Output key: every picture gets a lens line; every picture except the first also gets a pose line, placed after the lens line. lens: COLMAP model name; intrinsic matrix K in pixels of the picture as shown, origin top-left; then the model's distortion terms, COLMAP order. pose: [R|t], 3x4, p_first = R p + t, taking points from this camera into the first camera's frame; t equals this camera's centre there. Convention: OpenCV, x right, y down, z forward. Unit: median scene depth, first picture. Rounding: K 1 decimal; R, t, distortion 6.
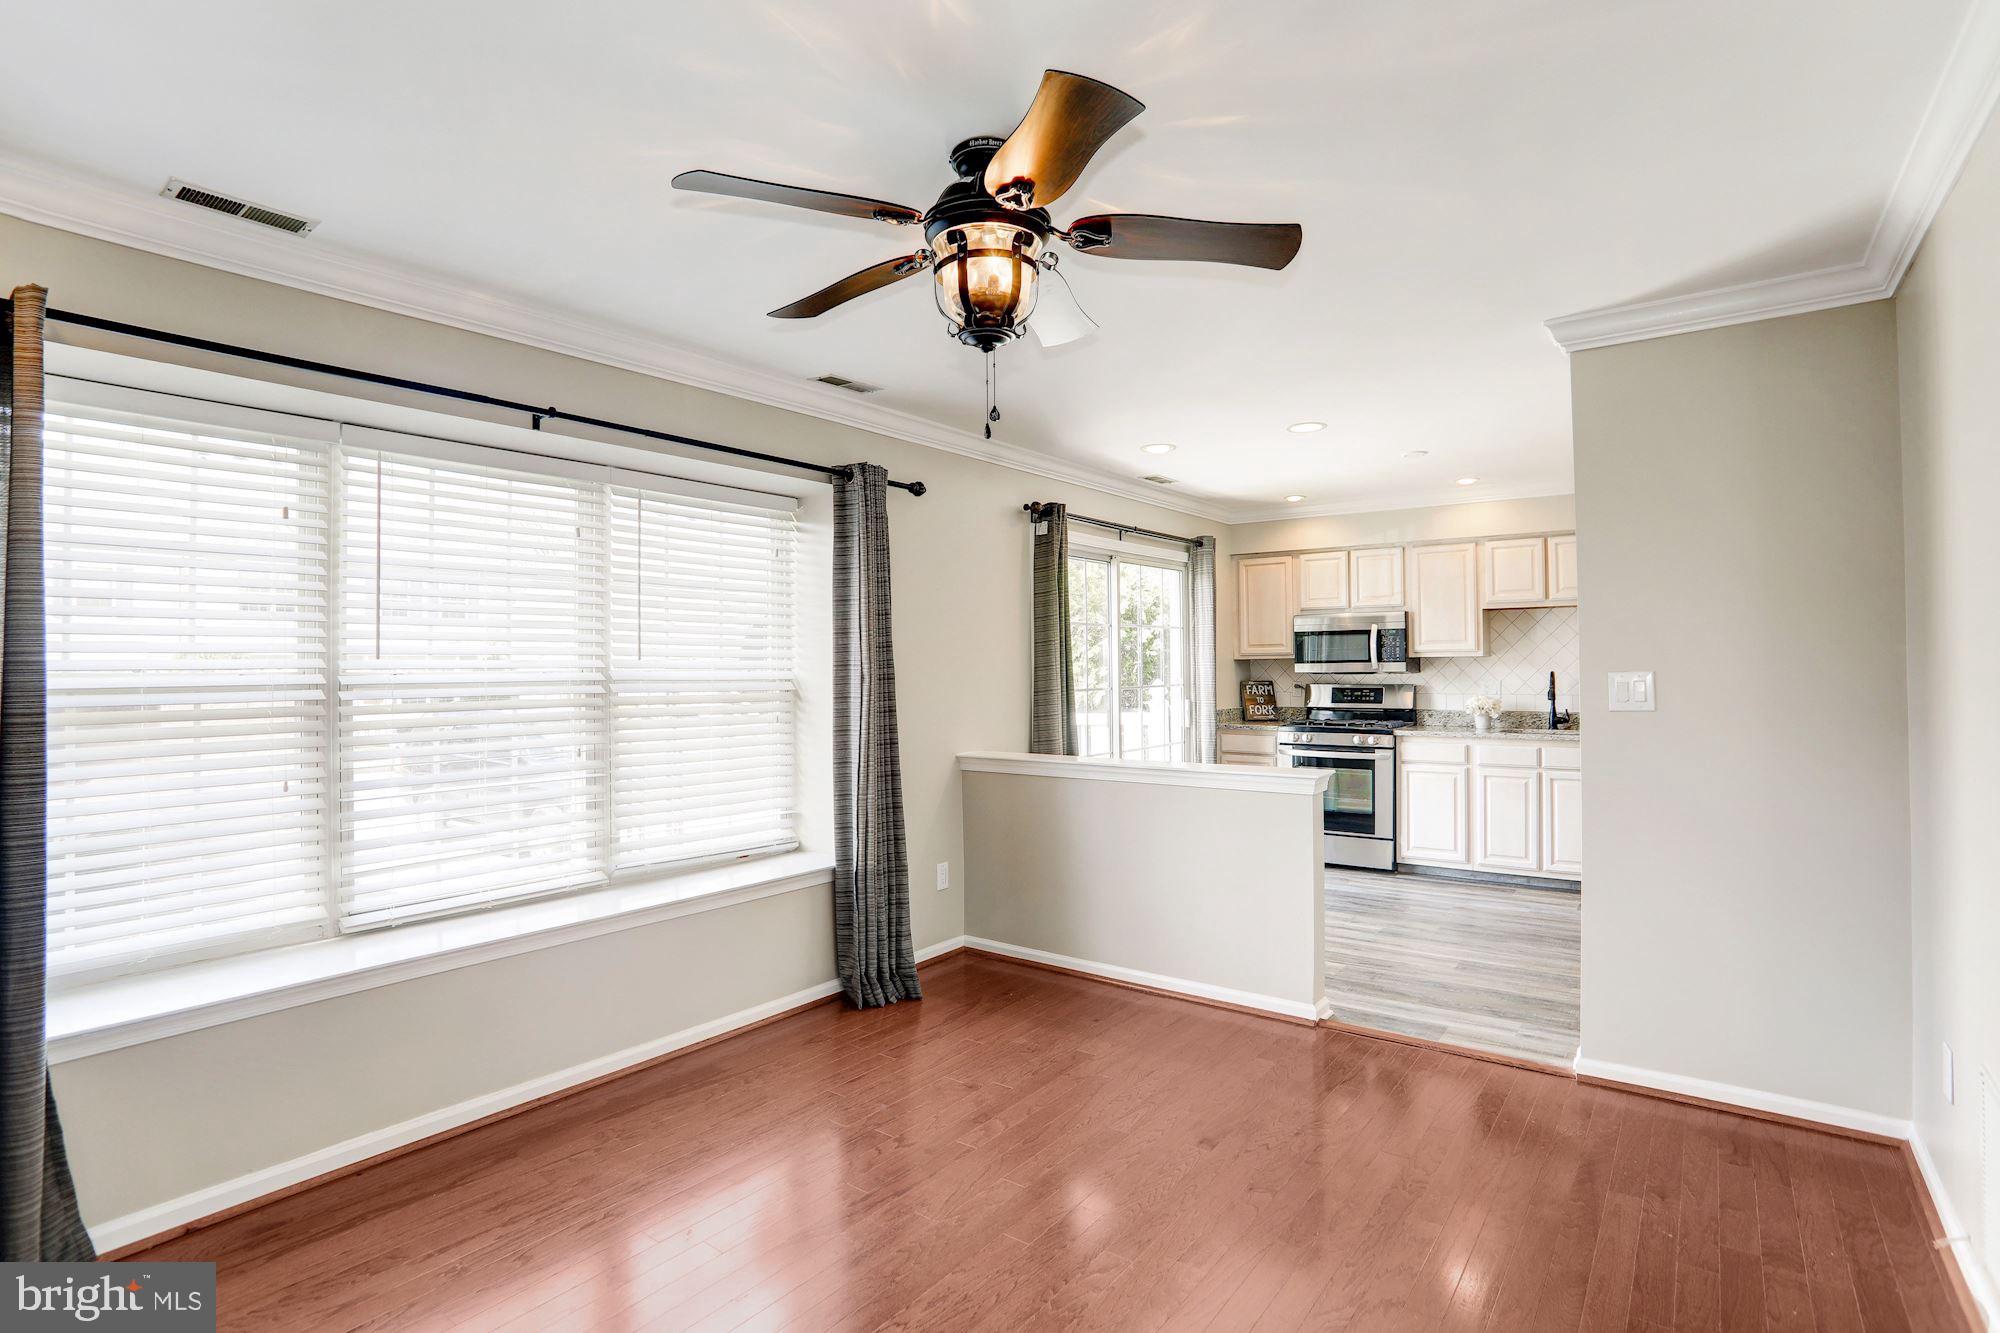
lens RADIAL K [[974.6, 0, 993.4], [0, 974.6, 656.3], [0, 0, 1]] dist [-0.089429, 0.038852]
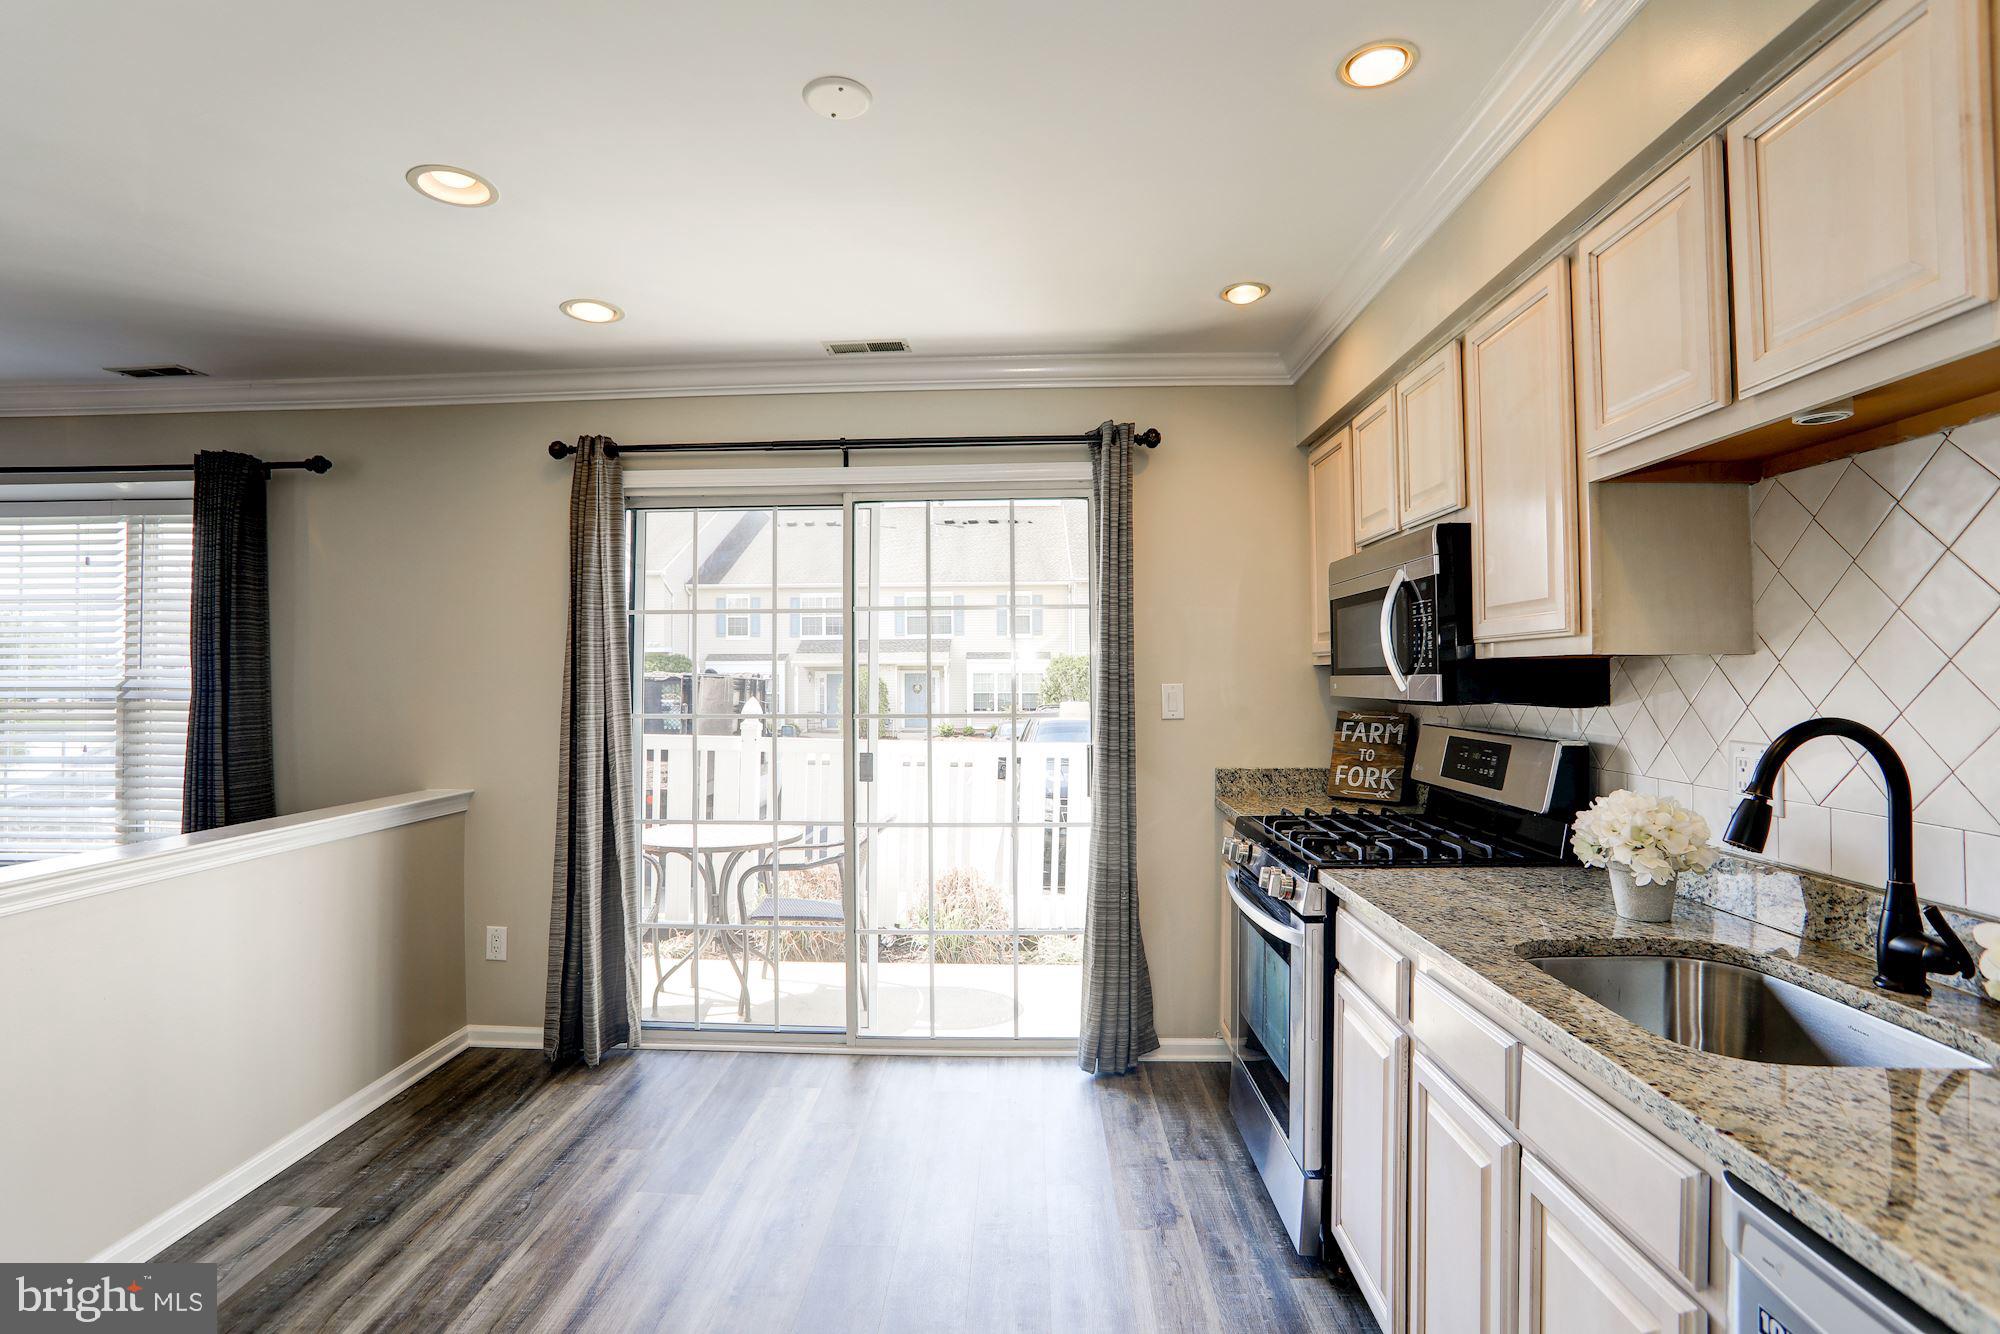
lens RADIAL K [[974.6, 0, 993.4], [0, 974.6, 656.8], [0, 0, 1]] dist [-0.089429, 0.038852]
pose [[0.576732, -0.009535, -0.816878, 0.627463], [0.006416, 0.999954, -0.007142, 0.001538], [0.816908, -0.001122, 0.576767, 0.692745]]
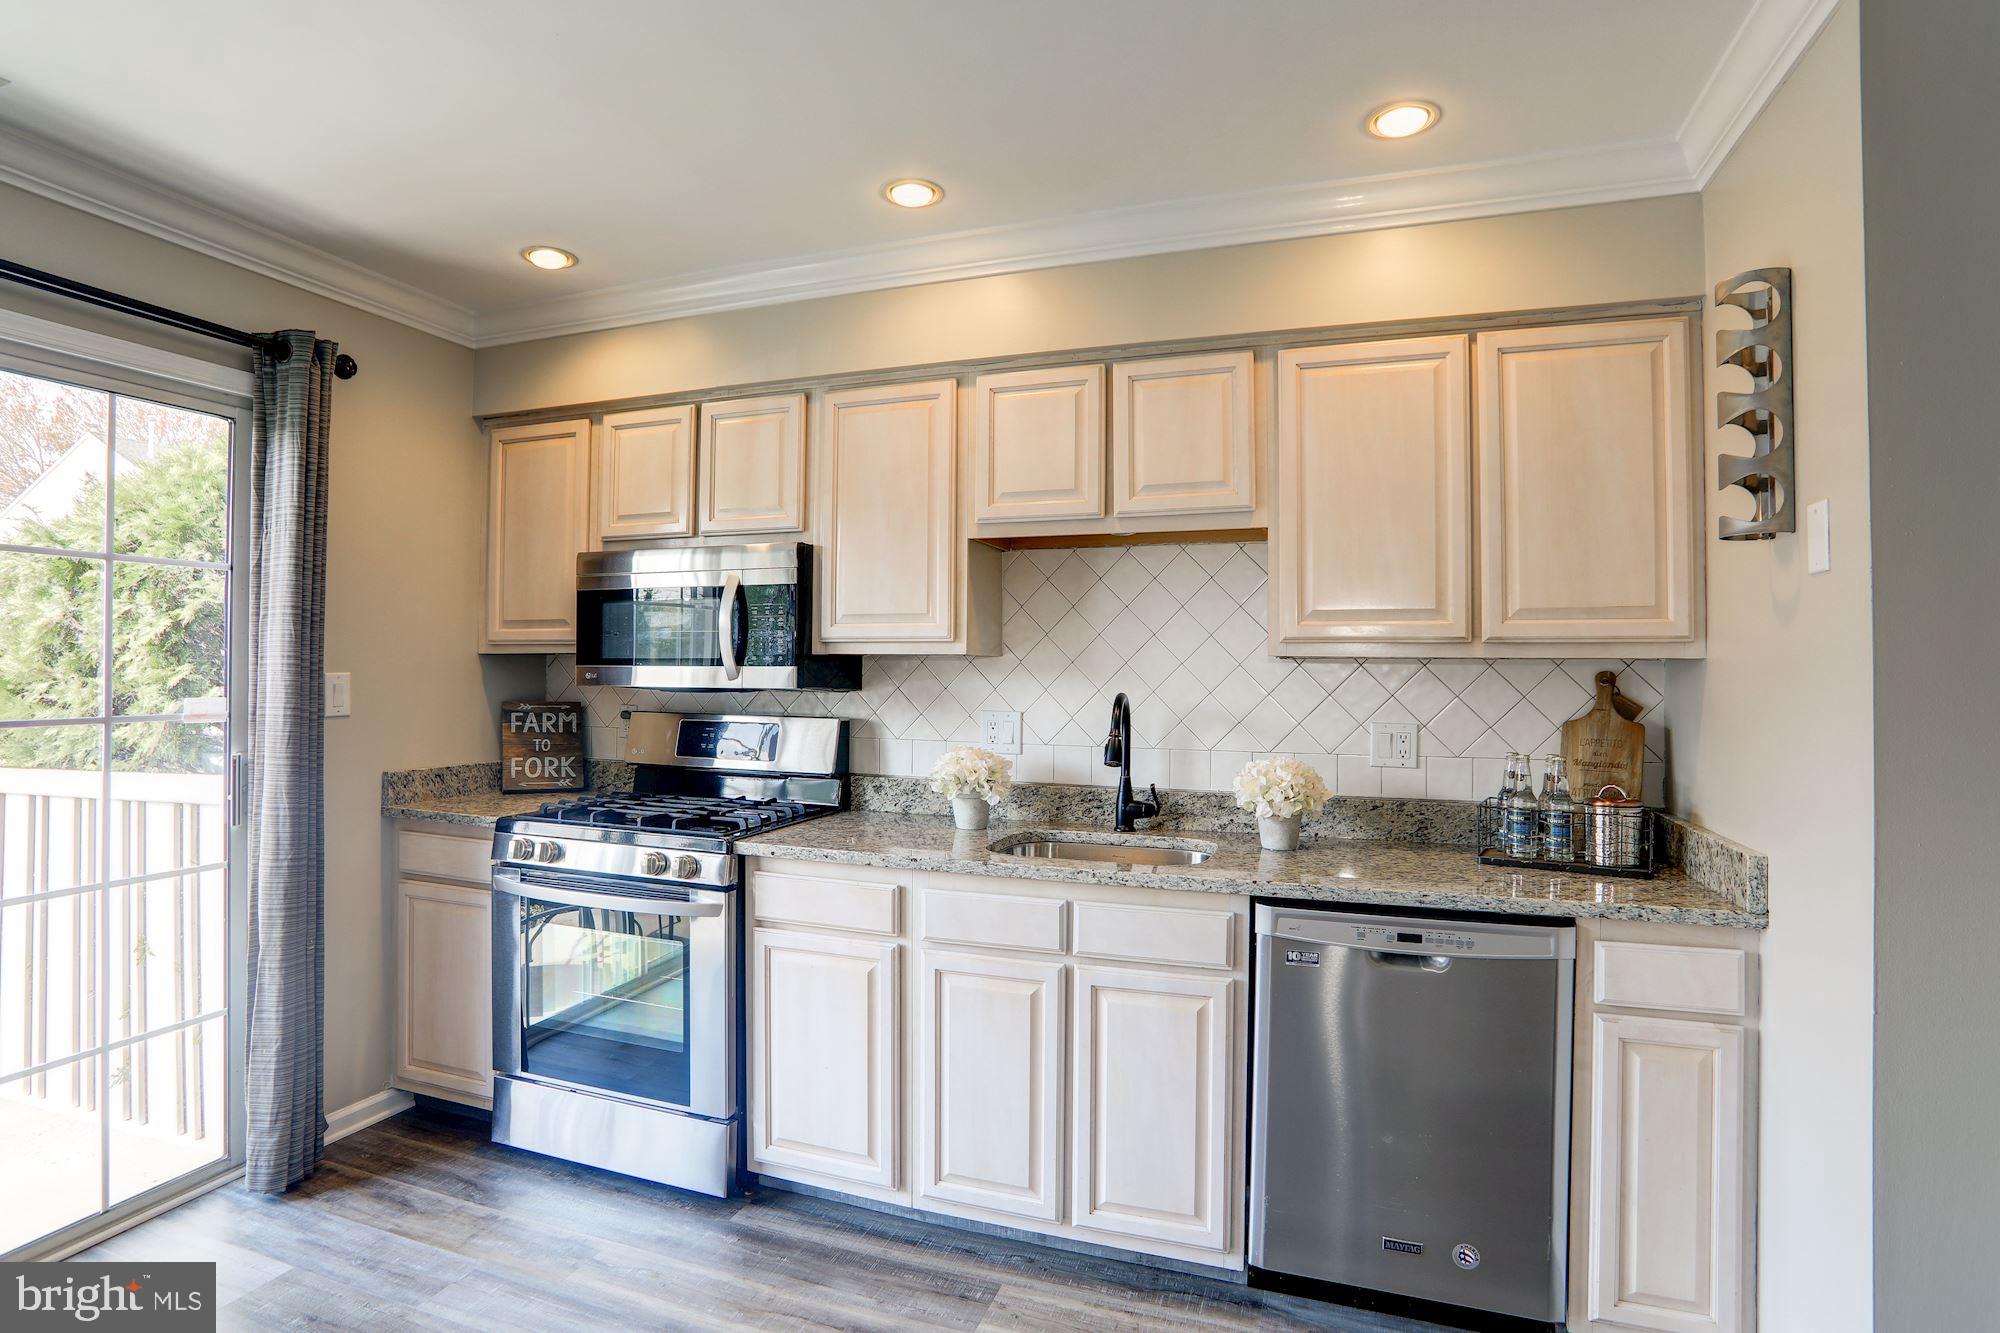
lens RADIAL K [[1006.2, 0, 989.2], [0, 1006.2, 655.6], [0, 0, 1]] dist [-0.092389, 0.043176]
pose [[0.955144, 0.019248, 0.295516, 0.390438], [-0.018635, 0.999814, -0.004892, 0.002252], [-0.295556, -0.000835, 0.955325, 0.578557]]
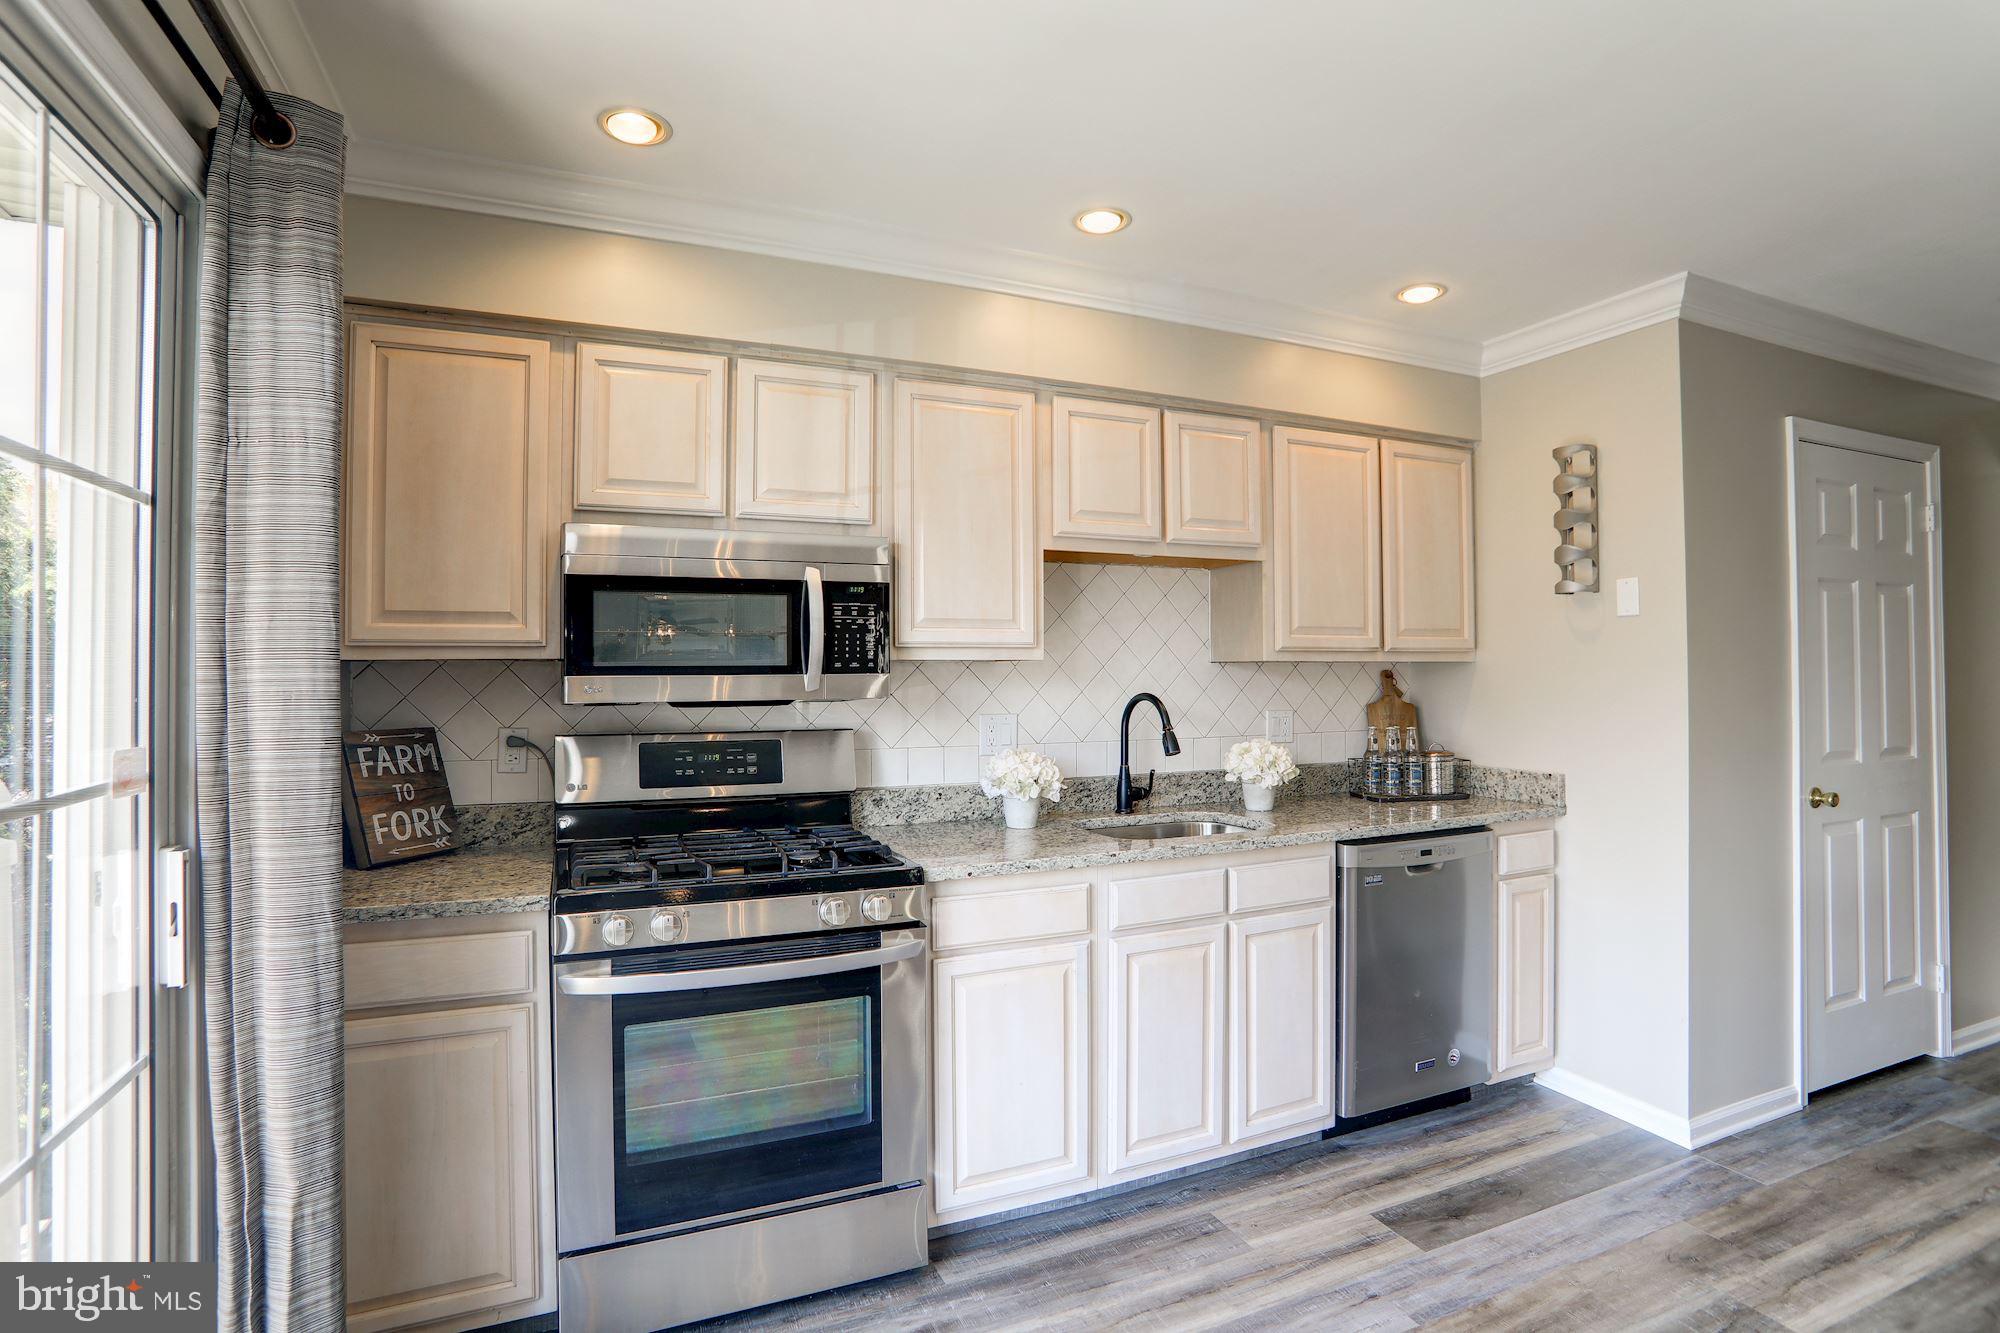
lens RADIAL K [[974.6, 0, 993.4], [0, 974.6, 656.3], [0, 0, 1]] dist [-0.089429, 0.038852]
pose [[0.493996, 0.019195, 0.869253, 0.121159], [-0.009411, 0.999816, -0.016730, 0.005629], [-0.869414, 0.000084, 0.494085, 0.794426]]
